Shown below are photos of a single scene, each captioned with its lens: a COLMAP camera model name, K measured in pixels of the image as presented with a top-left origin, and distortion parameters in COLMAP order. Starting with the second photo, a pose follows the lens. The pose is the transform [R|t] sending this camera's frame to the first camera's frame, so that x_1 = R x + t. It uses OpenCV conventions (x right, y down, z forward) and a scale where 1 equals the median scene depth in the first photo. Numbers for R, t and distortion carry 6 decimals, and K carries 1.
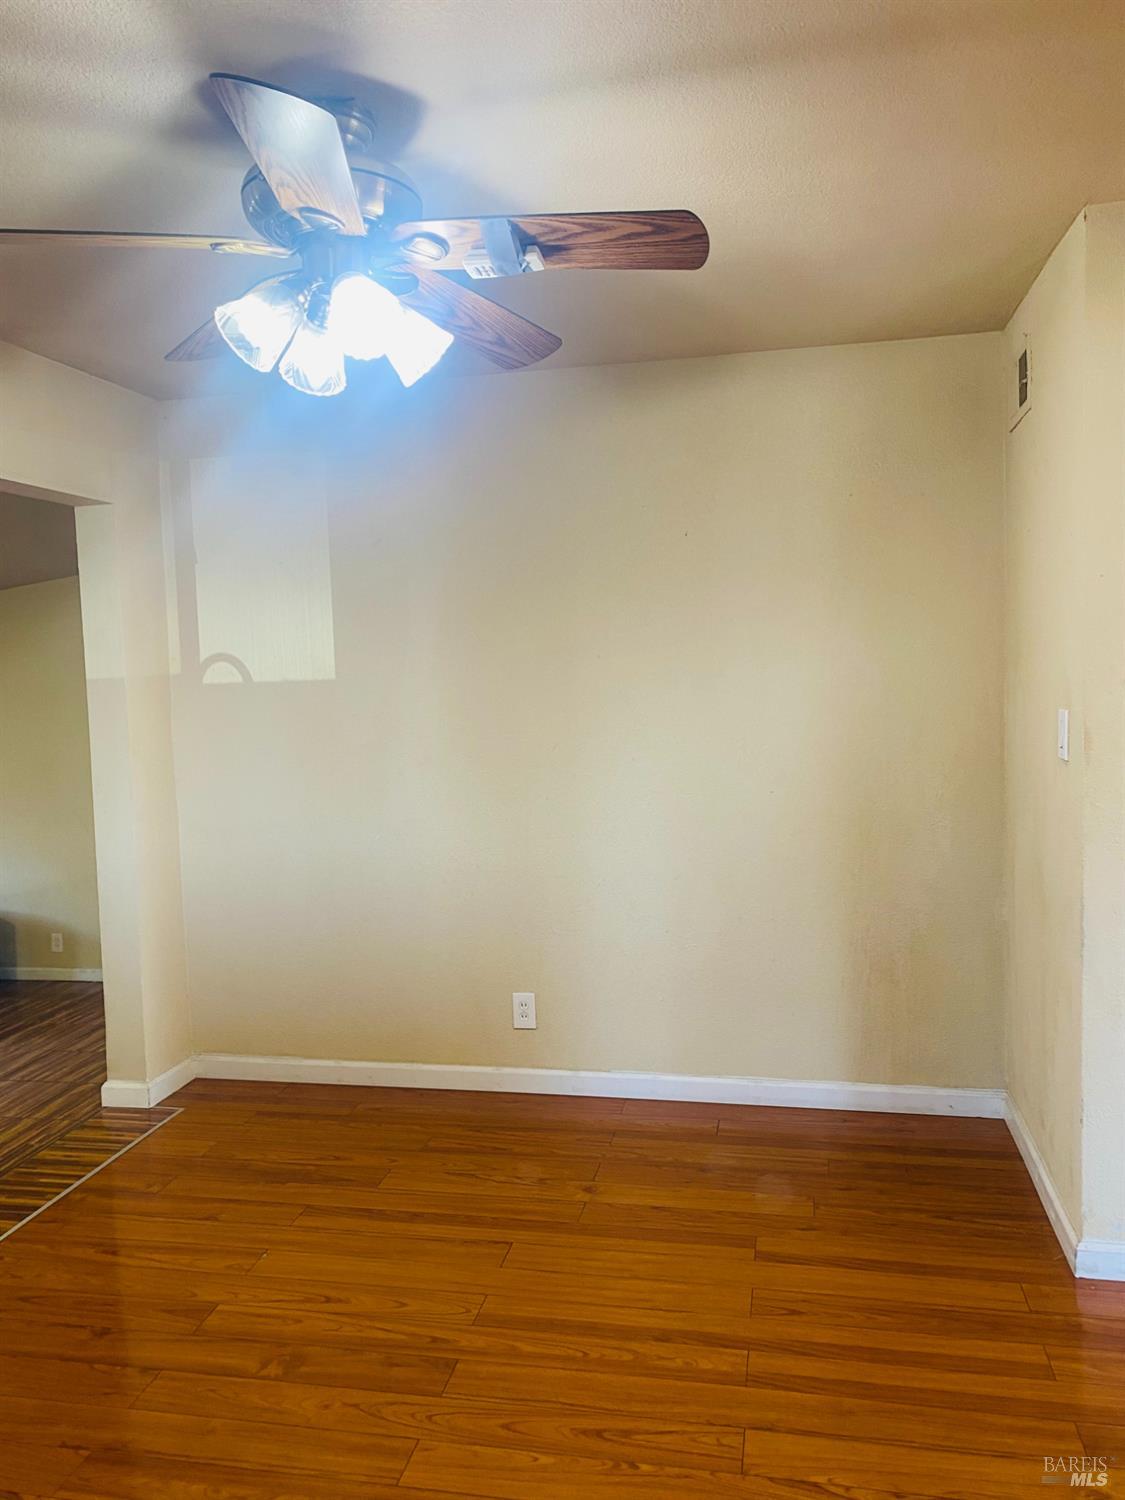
lens RADIAL K [[1136.0, 0, 567.2], [0, 1136.0, 756.6], [0, 0, 1]] dist [0.054137, -0.057076]
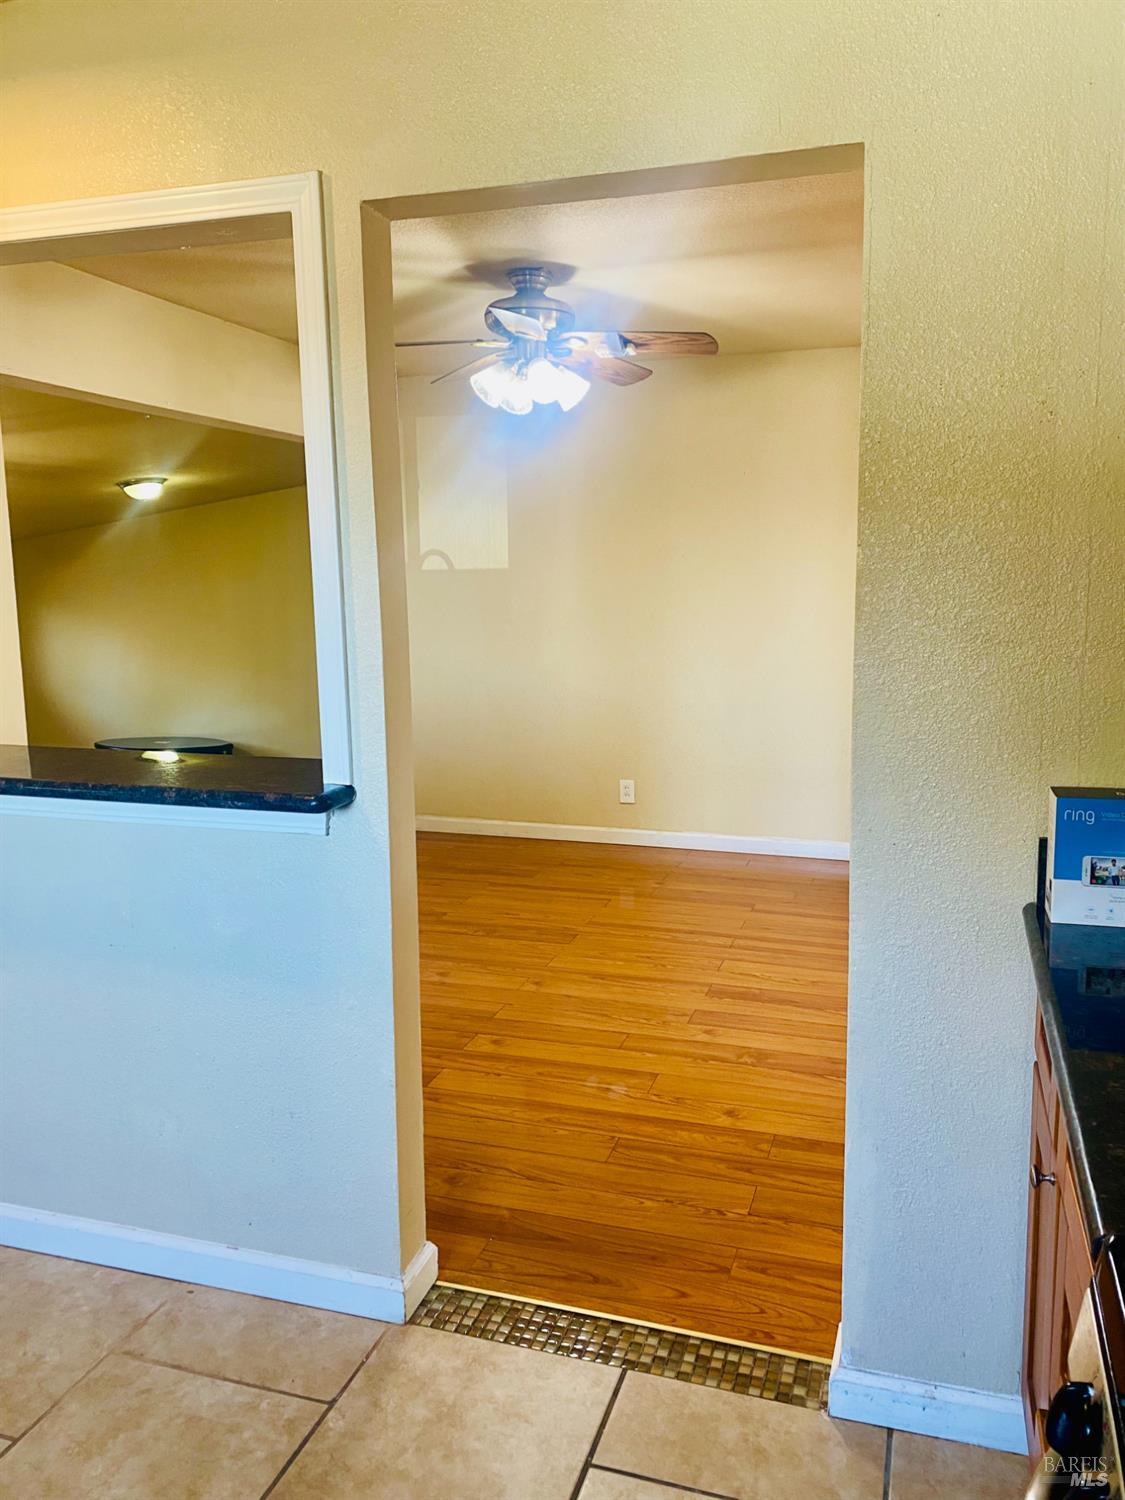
lens RADIAL K [[1136.0, 0, 572.3], [0, 1136.0, 747.1], [0, 0, 1]] dist [0.054137, -0.057076]
pose [[0.992785, 0.035403, -0.114564, 0.093997], [-0.026298, 0.996445, 0.080036, 0.071116], [0.116990, -0.076446, 0.990187, -0.784709]]
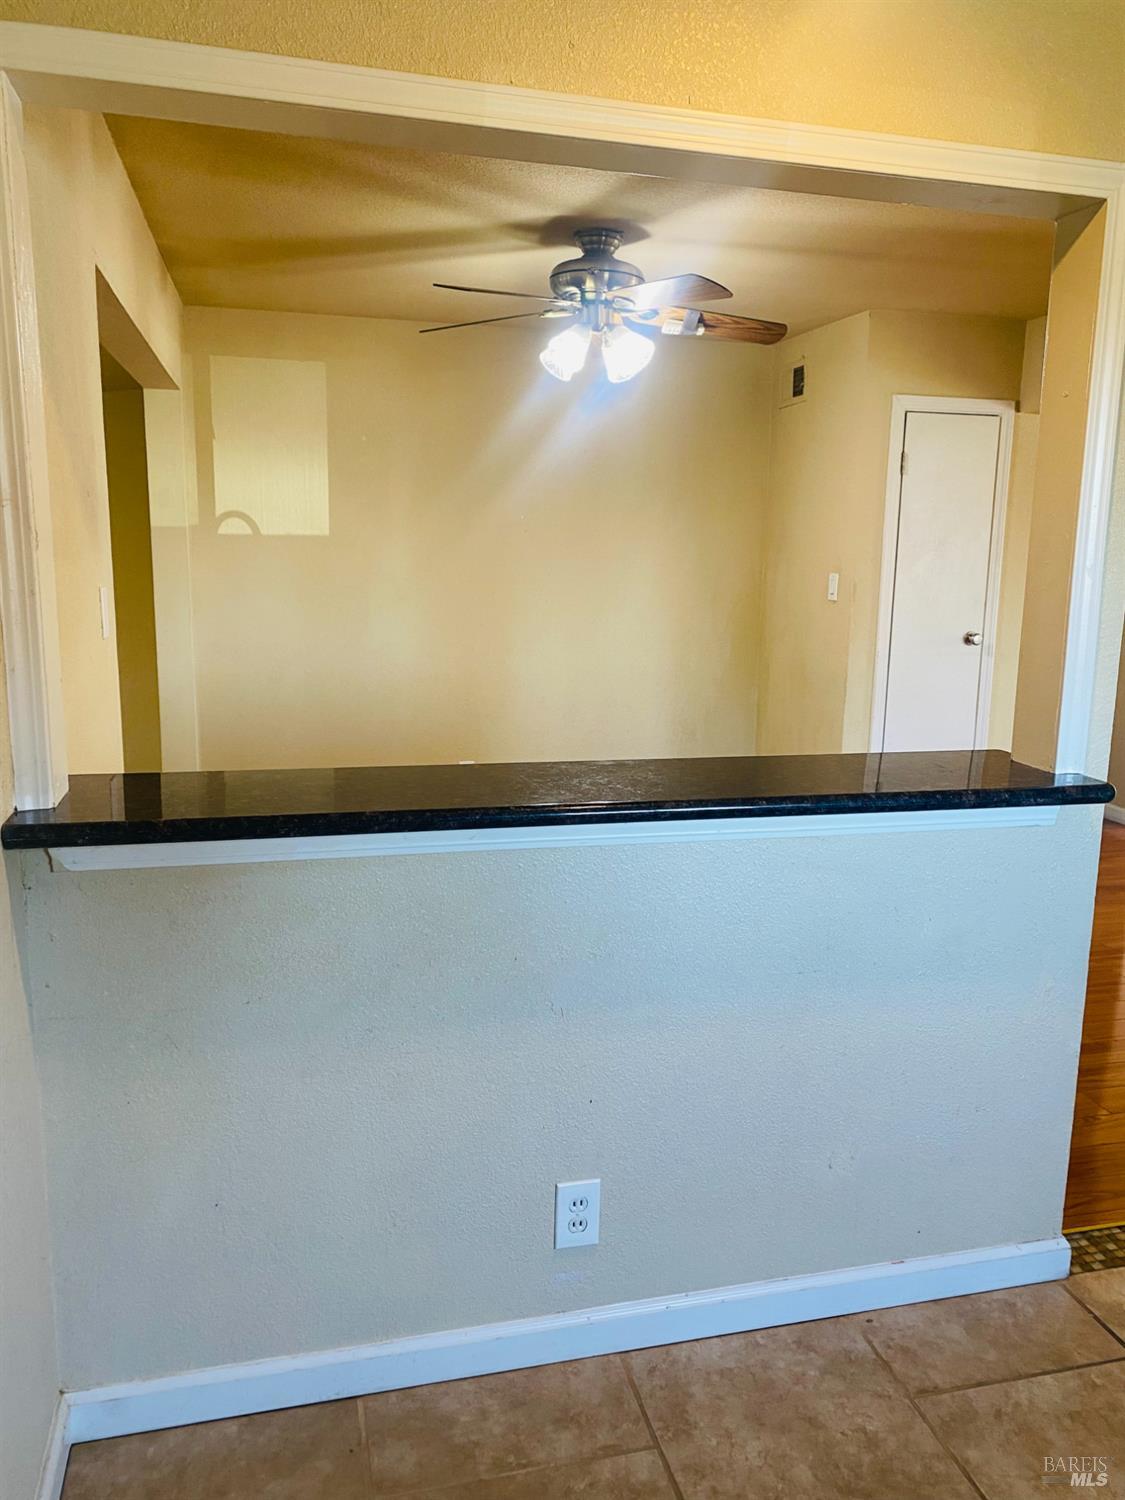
lens RADIAL K [[1136.0, 0, 563.7], [0, 1136.0, 754.2], [0, 0, 1]] dist [0.054137, -0.057076]
pose [[0.903176, -0.032428, 0.428044, -0.868449], [-0.013885, 0.994414, 0.104631, 0.071429], [-0.429046, -0.100444, 0.897681, -0.583903]]
